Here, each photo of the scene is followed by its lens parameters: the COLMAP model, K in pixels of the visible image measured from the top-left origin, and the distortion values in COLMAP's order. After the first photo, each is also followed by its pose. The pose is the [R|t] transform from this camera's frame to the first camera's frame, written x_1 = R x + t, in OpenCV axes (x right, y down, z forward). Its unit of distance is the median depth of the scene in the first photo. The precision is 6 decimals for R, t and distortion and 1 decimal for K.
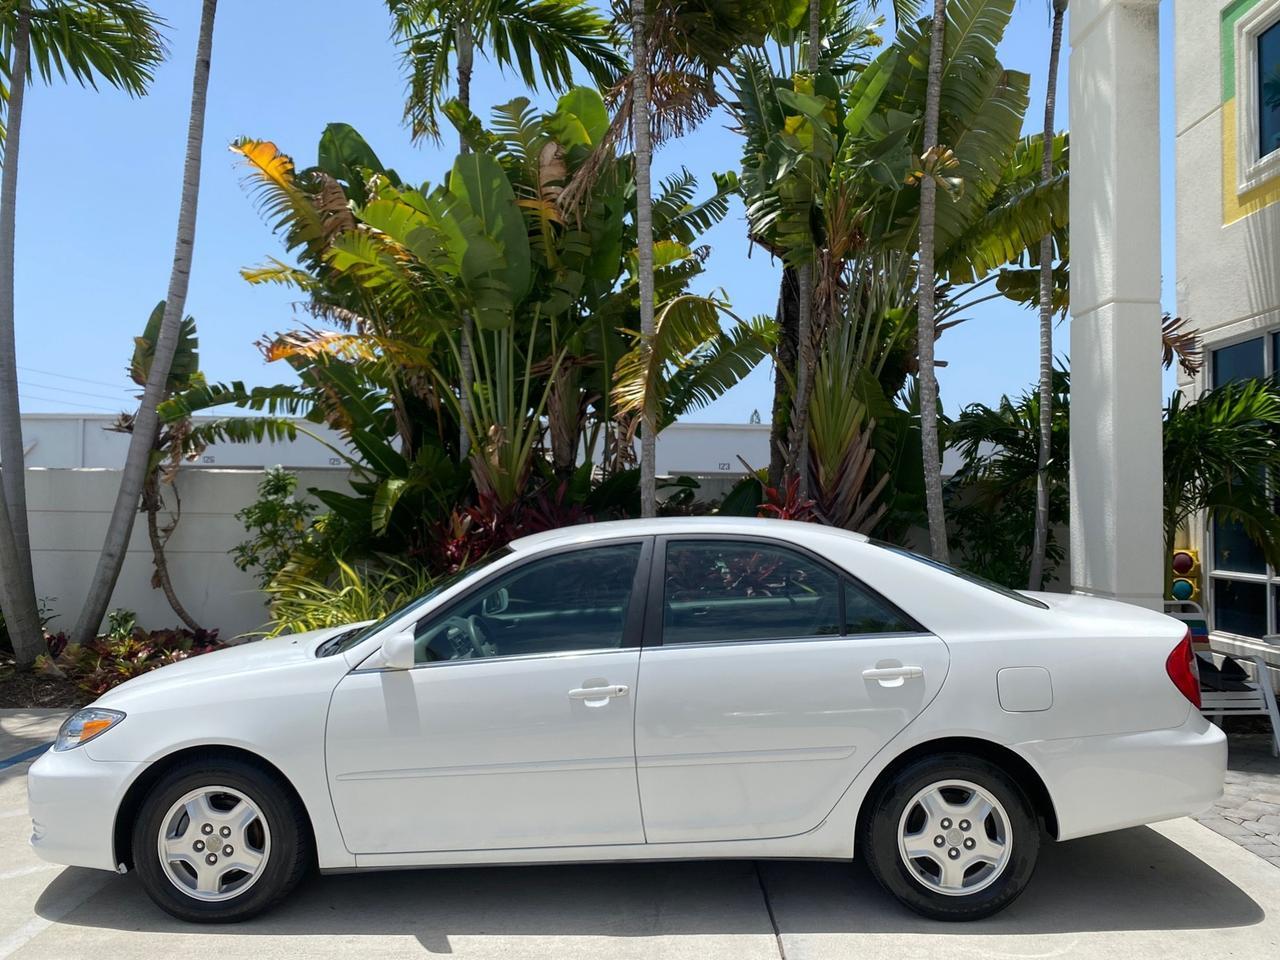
lens RADIAL K [[986.8, 0, 640.9], [0, 986.8, 475.9], [0, 0, 1]] dist [0.020573, -0.022179]
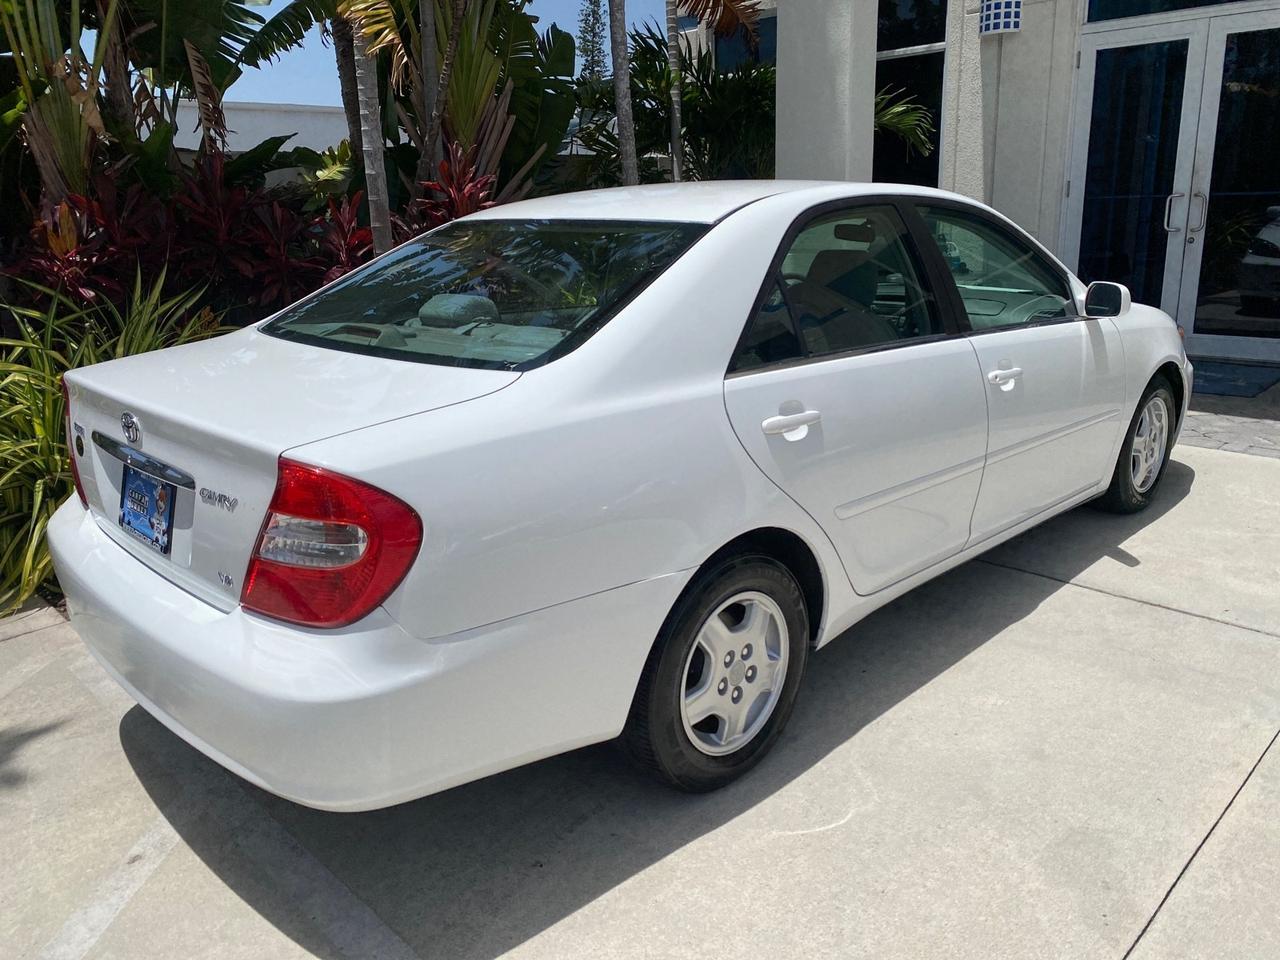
lens RADIAL K [[986.8, 0, 648.8], [0, 986.8, 467.5], [0, 0, 1]] dist [0.020573, -0.022179]
pose [[0.706076, -0.219338, 0.673311, -0.351468], [0.015316, 0.955329, 0.295147, 0.014935], [-0.707971, -0.198083, 0.677894, 0.246850]]
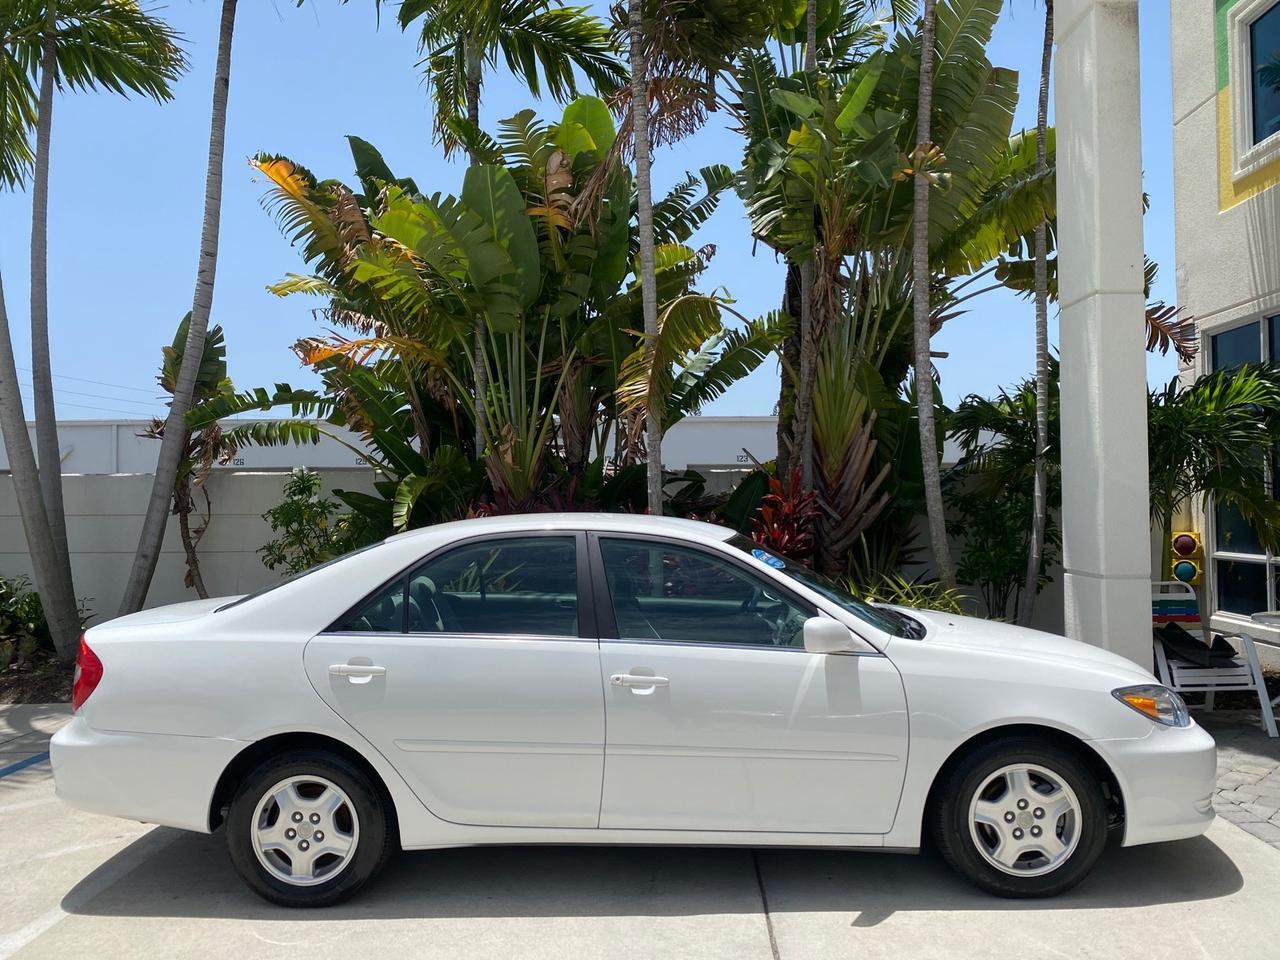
lens RADIAL K [[986.8, 0, 642.3], [0, 986.8, 471.5], [0, 0, 1]] dist [0.020573, -0.022179]
pose [[0.999506, -0.020120, -0.024165, 0.017003], [0.020197, 0.999792, 0.002939, -0.001991], [0.024101, -0.003426, 0.999704, -0.032820]]
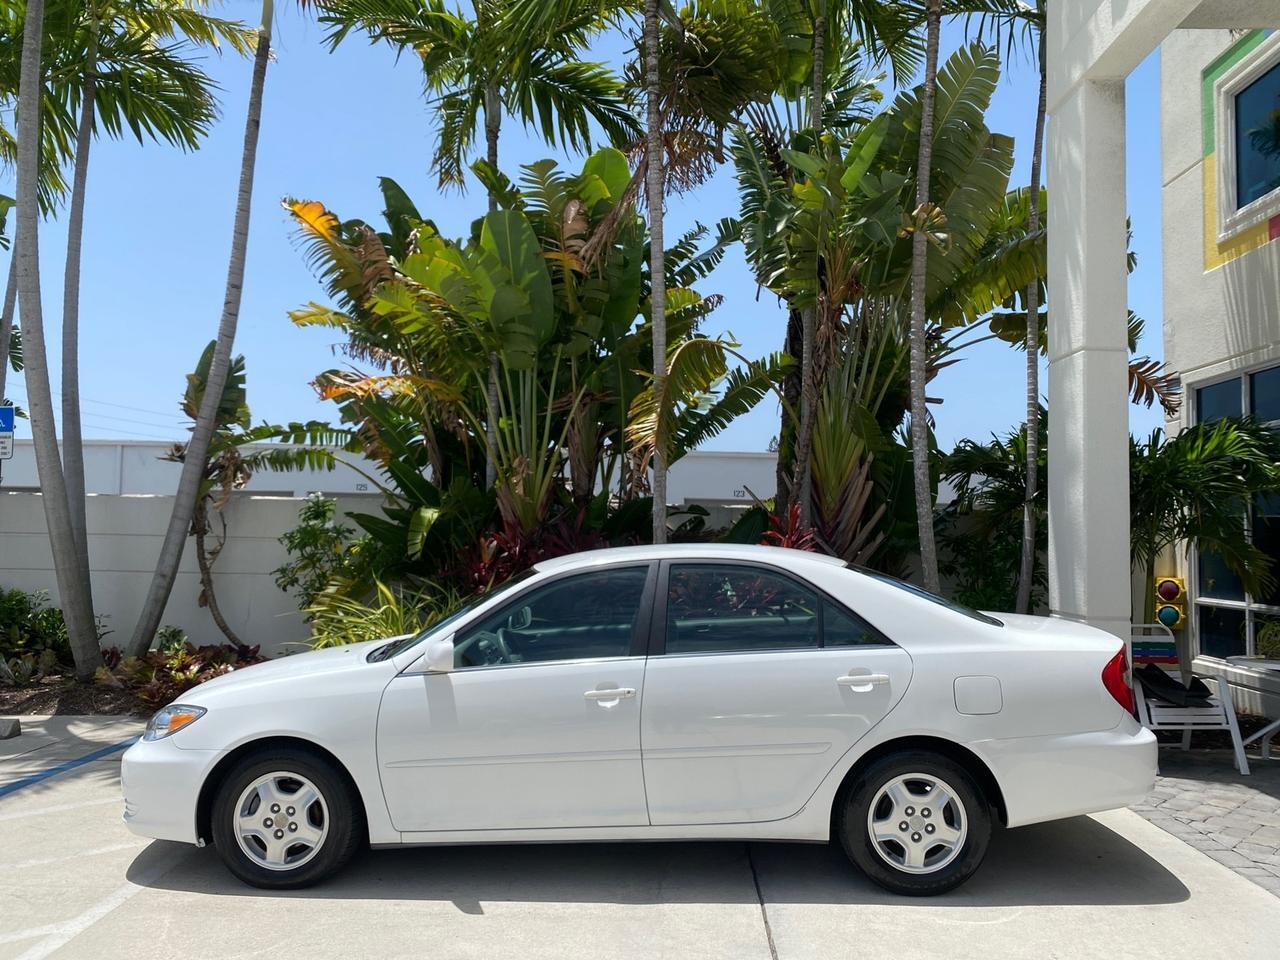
lens RADIAL K [[986.8, 0, 639.4], [0, 986.8, 477.7], [0, 0, 1]] dist [0.020573, -0.022179]
pose [[0.999761, 0.004970, -0.021277, 0.006618], [-0.005479, 0.999699, -0.023921, -0.003763], [0.021151, 0.024032, 0.999487, -0.073960]]
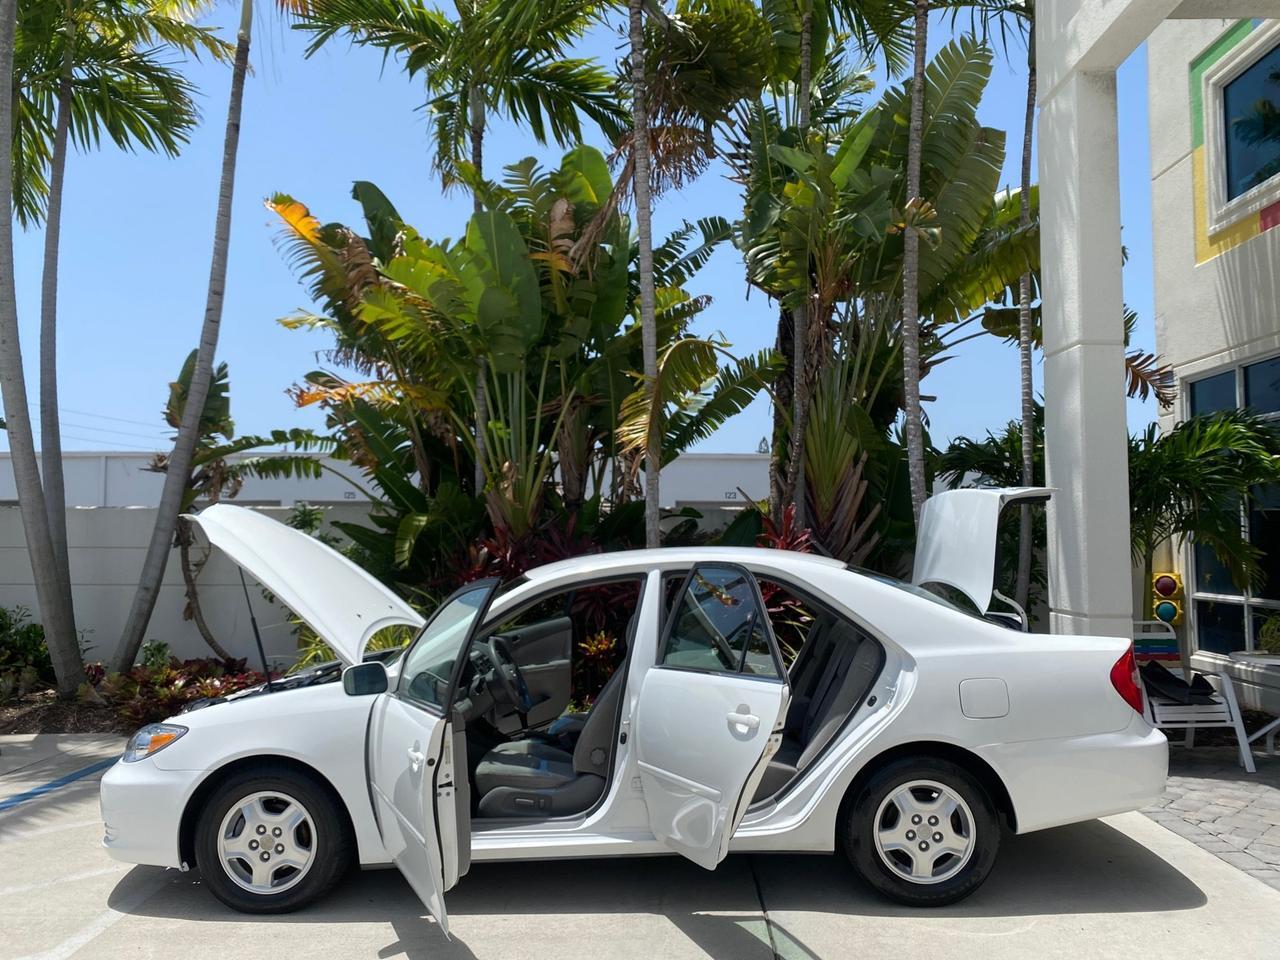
lens RADIAL K [[986.8, 0, 641.3], [0, 986.8, 477.3], [0, 0, 1]] dist [0.020573, -0.022179]
pose [[0.999893, -0.011212, -0.009353, 0.004710], [0.010952, 0.999564, -0.027422, -0.004081], [0.009657, 0.027317, 0.999580, -0.058805]]
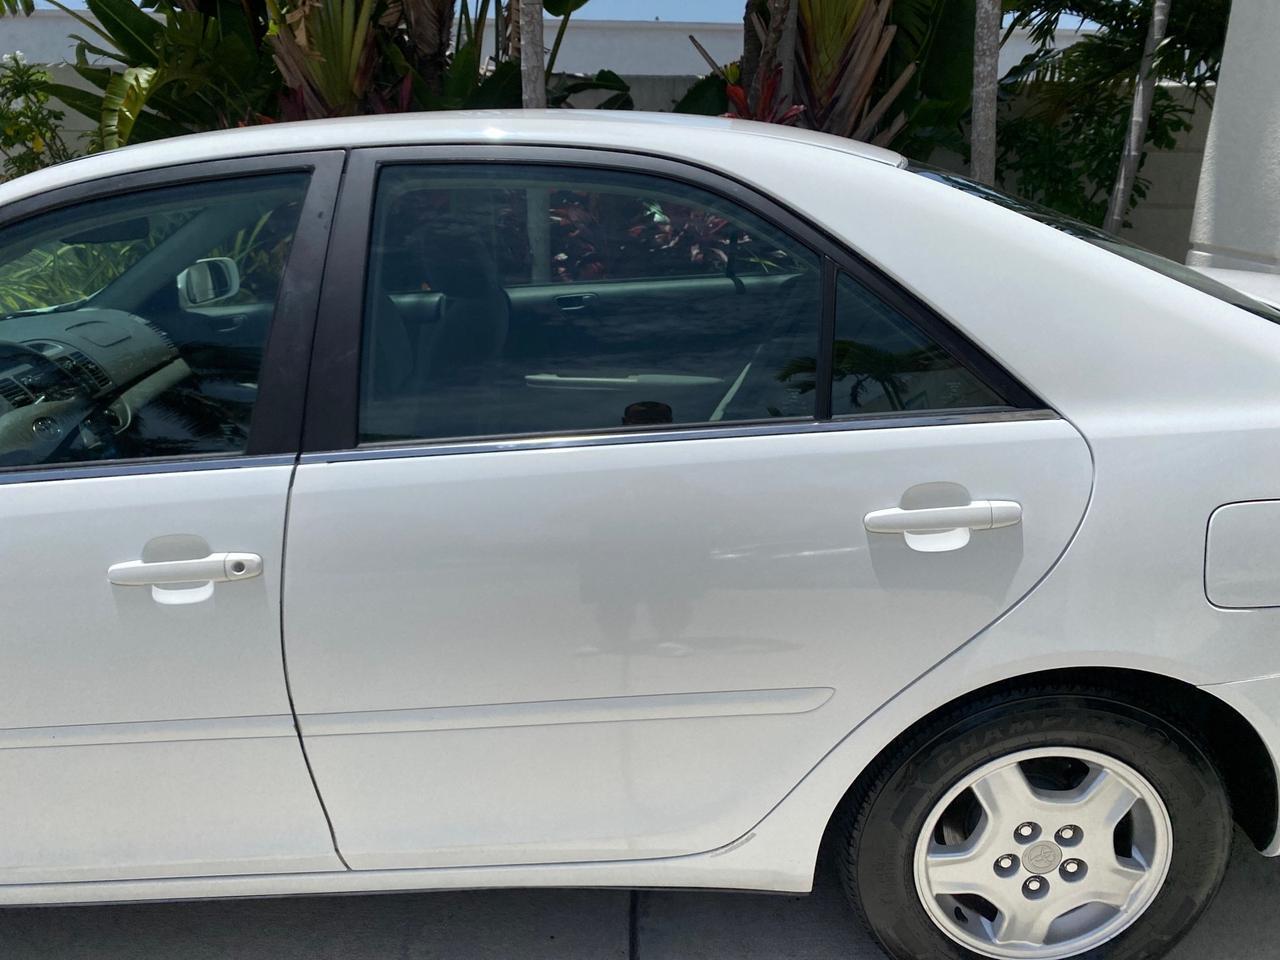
lens RADIAL K [[986.8, 0, 650.4], [0, 986.8, 475.9], [0, 0, 1]] dist [0.020573, -0.022179]
pose [[0.999781, -0.006288, 0.019952, 0.057236], [-0.001199, 0.934956, 0.354763, 0.019867], [-0.020885, -0.354709, 0.934743, 0.279125]]
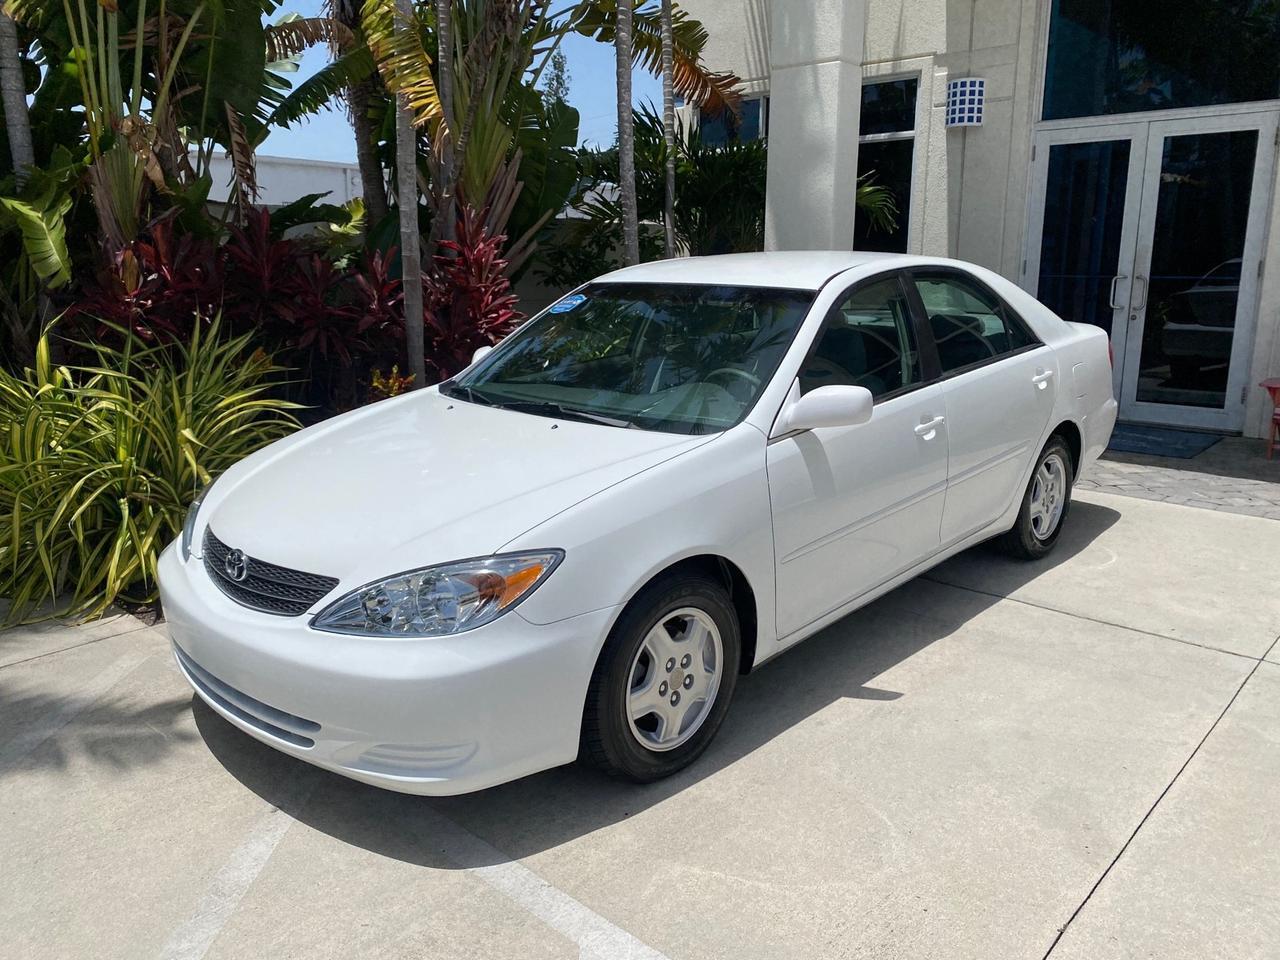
lens RADIAL K [[986.8, 0, 651.6], [0, 986.8, 478.3], [0, 0, 1]] dist [0.020573, -0.022179]
pose [[0.672332, -0.169746, 0.720524, -0.423114], [-0.021777, 0.968397, 0.248462, 0.010619], [-0.739929, -0.182739, 0.647388, 0.233281]]
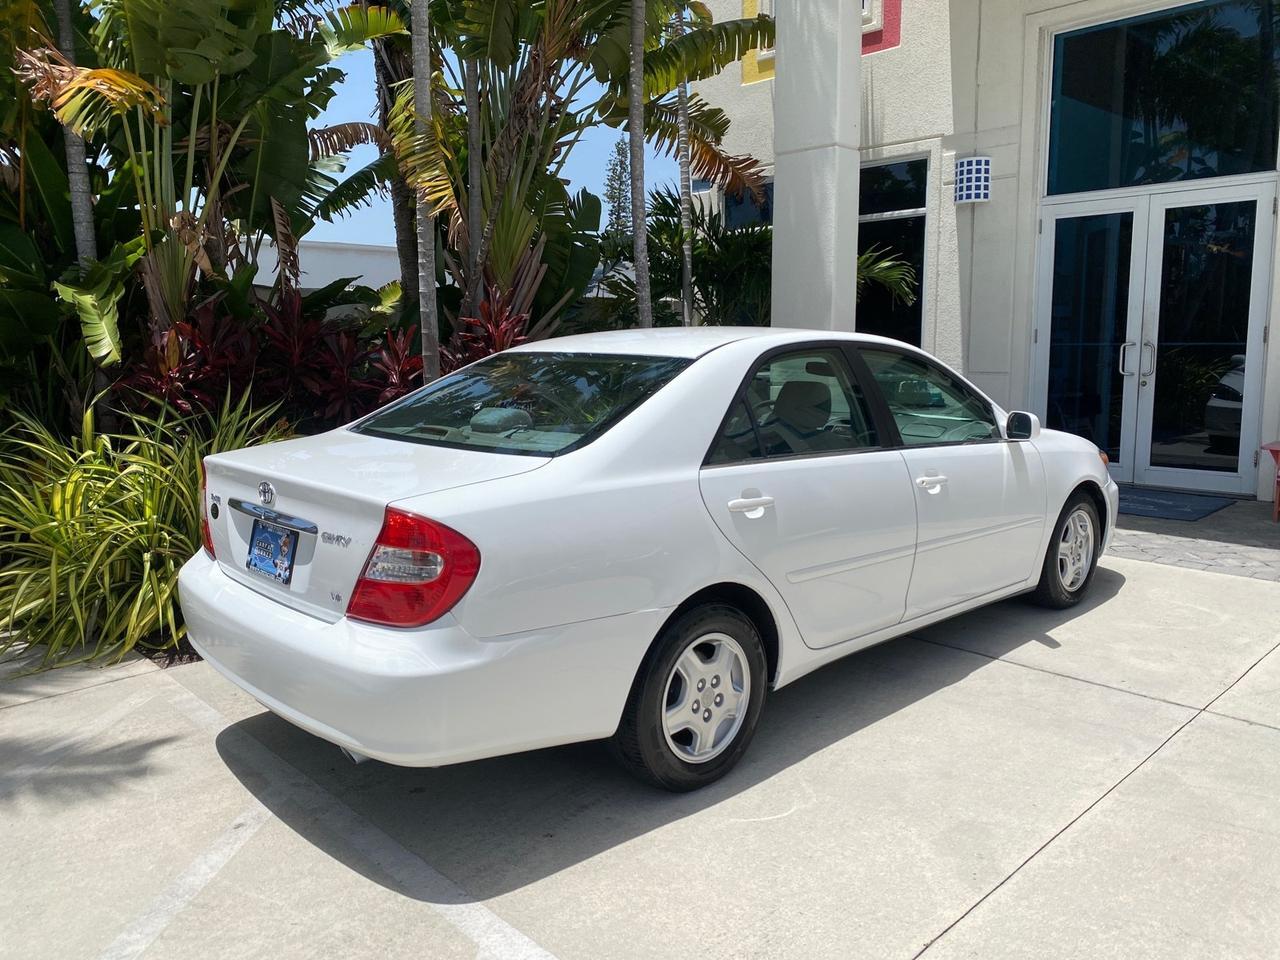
lens RADIAL K [[986.8, 0, 651.2], [0, 986.8, 472.0], [0, 0, 1]] dist [0.020573, -0.022179]
pose [[0.719615, -0.114951, 0.684792, -0.414039], [-0.005988, 0.985138, 0.171659, 0.009893], [-0.694347, -0.127629, 0.708232, 0.172661]]
